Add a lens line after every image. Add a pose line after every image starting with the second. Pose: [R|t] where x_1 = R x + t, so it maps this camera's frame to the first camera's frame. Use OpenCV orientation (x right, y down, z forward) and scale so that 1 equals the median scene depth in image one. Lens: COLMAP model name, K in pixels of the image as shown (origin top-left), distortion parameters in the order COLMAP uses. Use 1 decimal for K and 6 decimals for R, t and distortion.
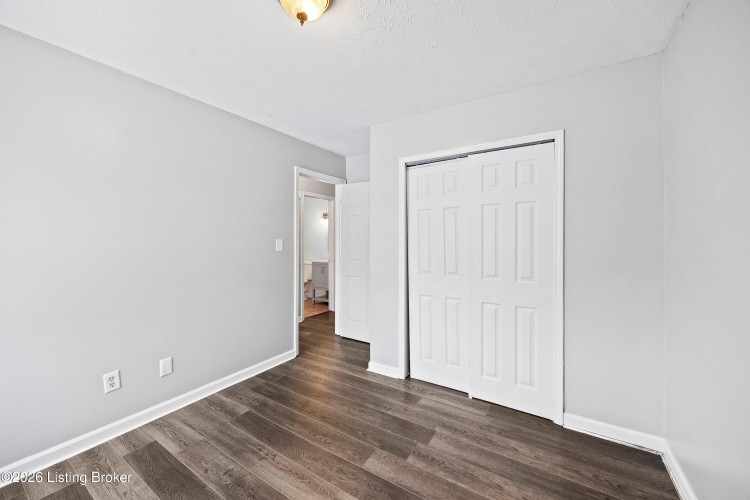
lens RADIAL K [[290.0, 0, 376.7], [0, 290.0, 247.4], [0, 0, 1]] dist [0.000700, 0.000191]
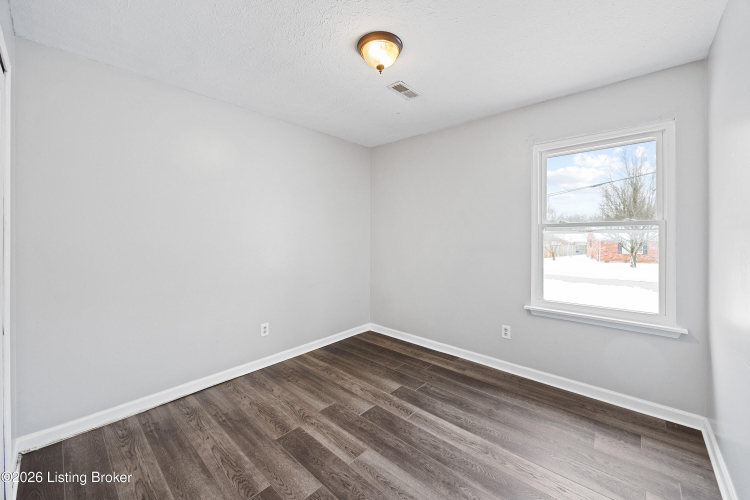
lens RADIAL K [[290.0, 0, 379.0], [0, 290.0, 248.5], [0, 0, 1]] dist [0.000700, 0.000191]
pose [[-0.988960, -0.004384, 0.148118, -0.376695], [0.002401, 0.998957, 0.045595, -0.014846], [-0.148163, 0.045447, -0.987918, 1.929306]]
